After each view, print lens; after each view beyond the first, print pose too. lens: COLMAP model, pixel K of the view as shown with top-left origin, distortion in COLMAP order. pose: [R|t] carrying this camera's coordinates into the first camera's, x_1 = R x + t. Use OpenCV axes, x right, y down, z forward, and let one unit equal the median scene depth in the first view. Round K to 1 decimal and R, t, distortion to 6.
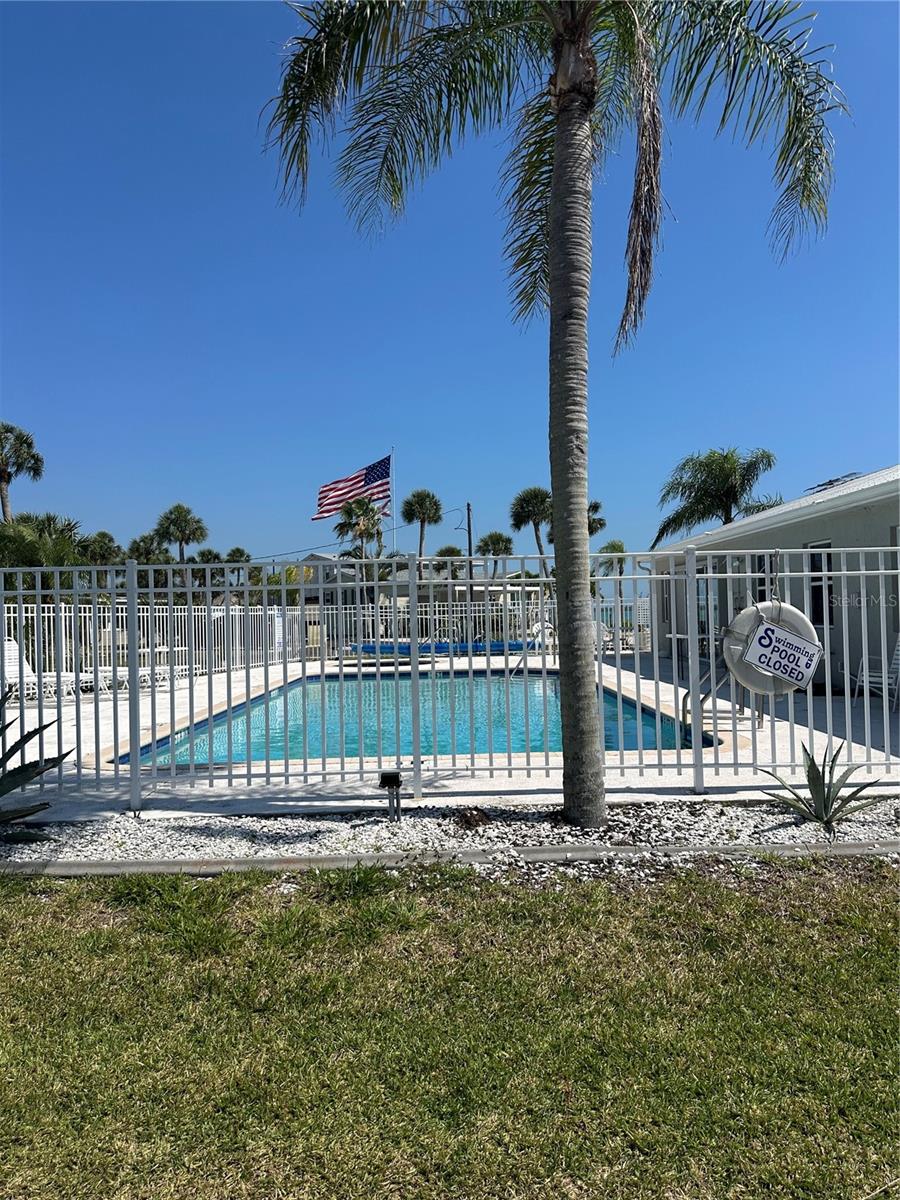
lens RADIAL K [[842.1, 0, 482.5], [0, 842.1, 598.3], [0, 0, 1]] dist [0.077908, -0.175505]
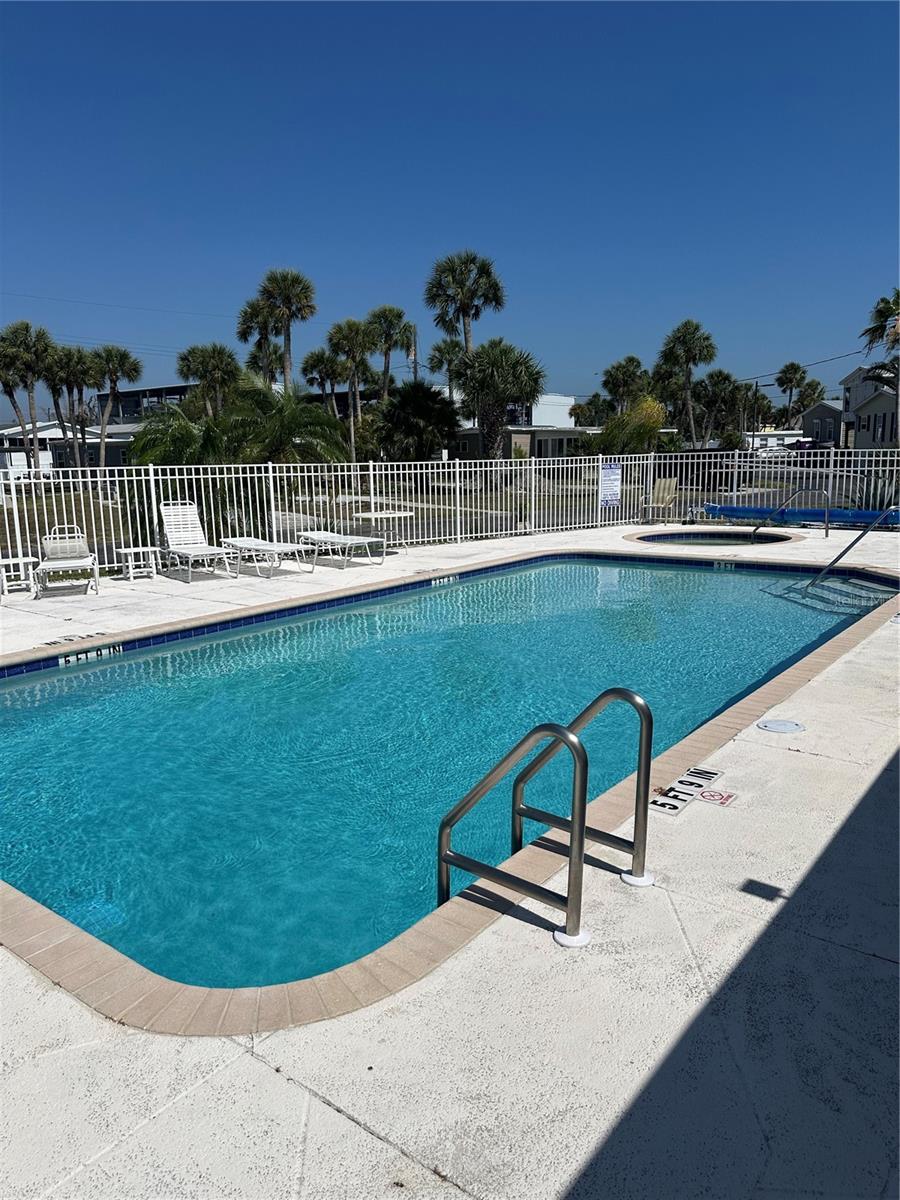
lens RADIAL K [[863.9, 0, 451.9], [0, 863.9, 613.5], [0, 0, 1]] dist [0.137952, -0.253047]
pose [[0.775511, 0.120481, -0.619732, 0.103585], [0.016697, 0.977365, 0.210902, -0.012113], [0.631113, -0.173905, 0.755945, 0.143682]]
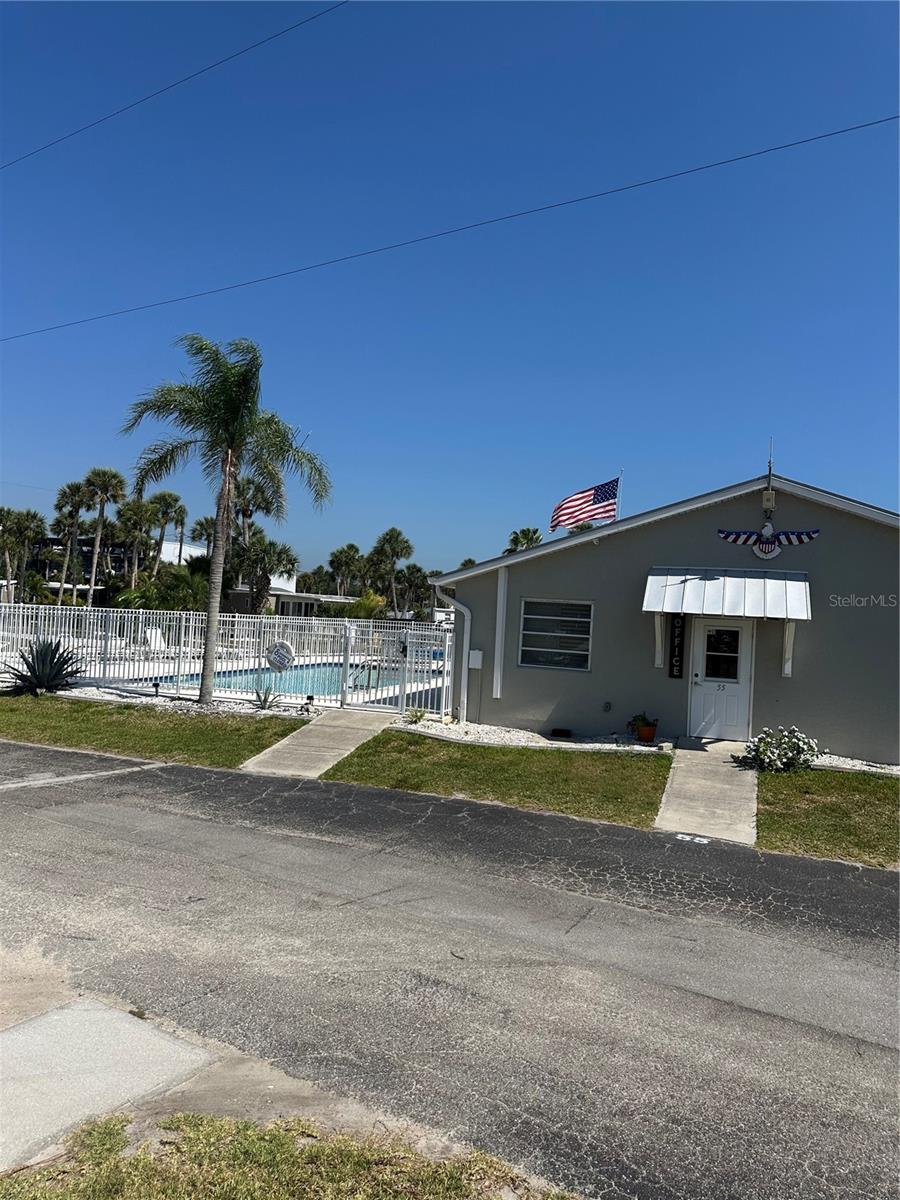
lens RADIAL K [[831.7, 0, 492.6], [0, 831.7, 602.5], [0, 0, 1]] dist [-0.002843, -0.059430]
pose [[0.950832, 0.066125, -0.302566, 0.275259], [-0.067486, 0.997702, 0.005966, -0.027910], [0.302266, 0.014746, 0.953110, -0.223494]]
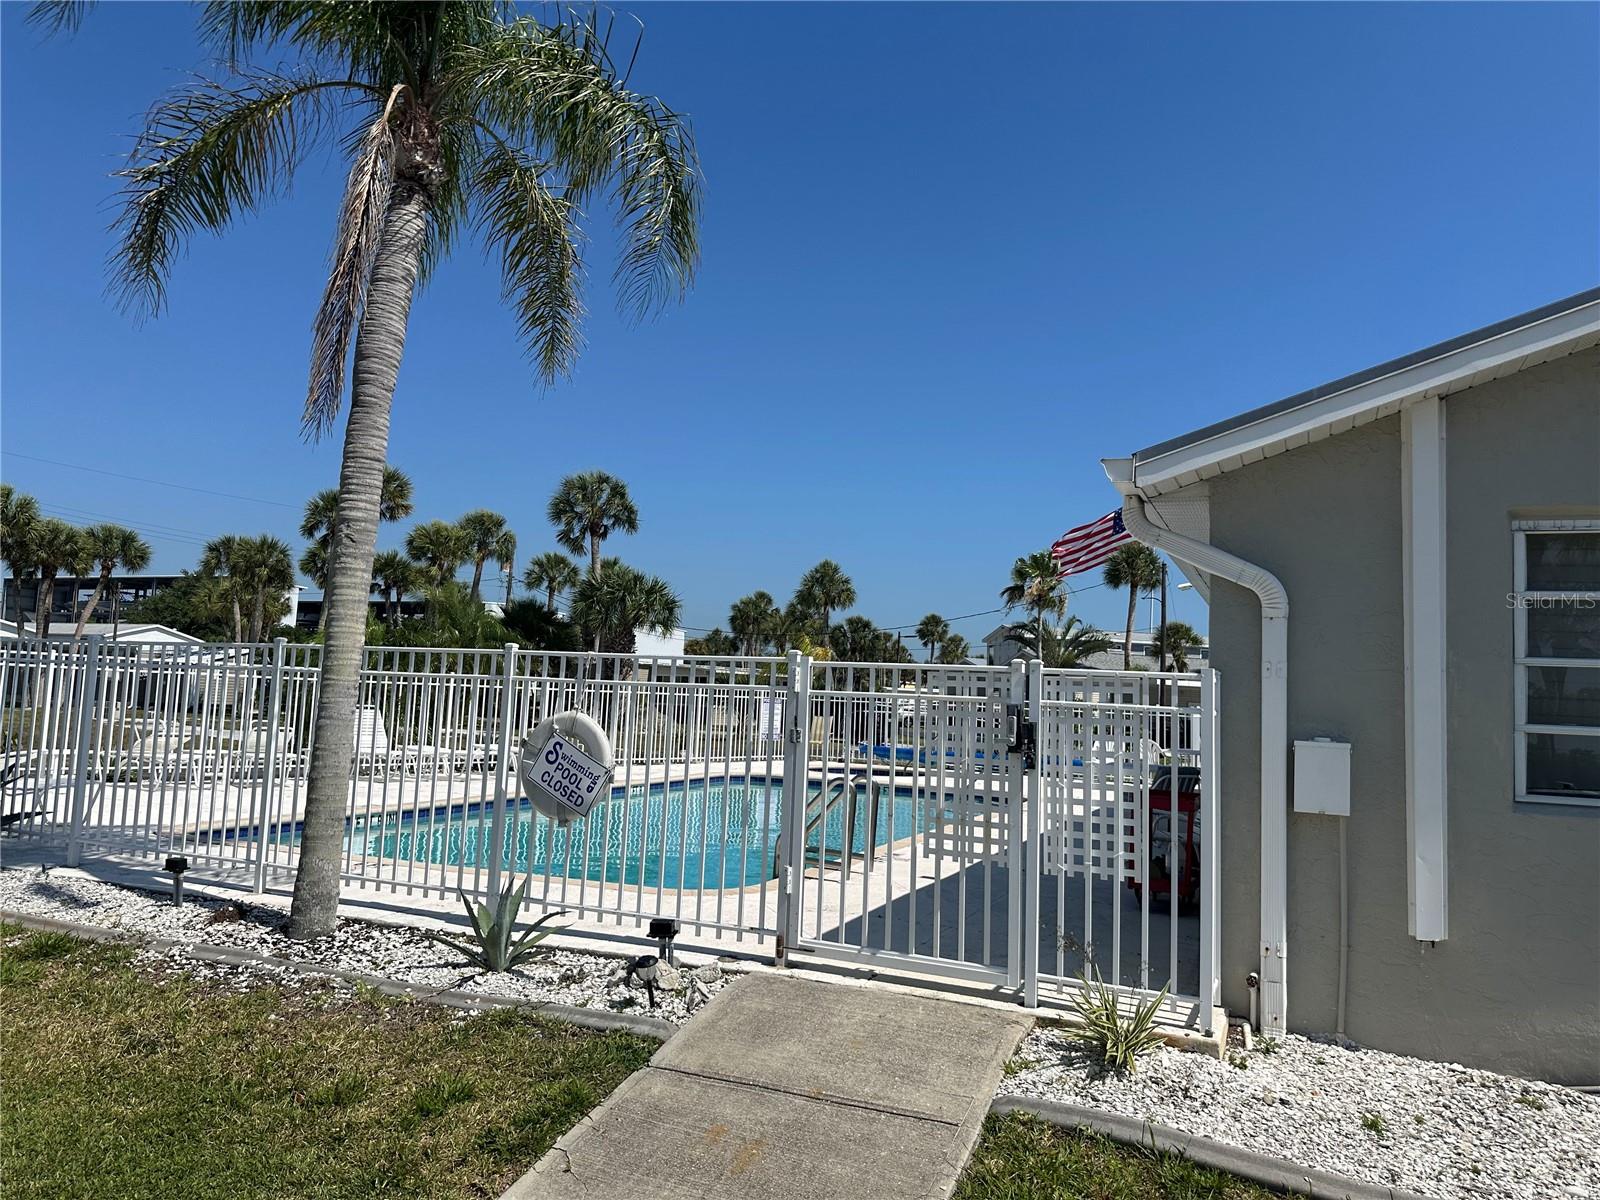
lens RADIAL K [[1131.0, 0, 823.8], [0, 1131.0, 602.3], [0, 0, 1]] dist [0.078866, -0.130232]
pose [[0.912129, 0.023202, -0.409246, 0.150104], [-0.052377, 0.996810, -0.060224, -0.007244], [0.406543, 0.076368, 0.910434, 0.006238]]
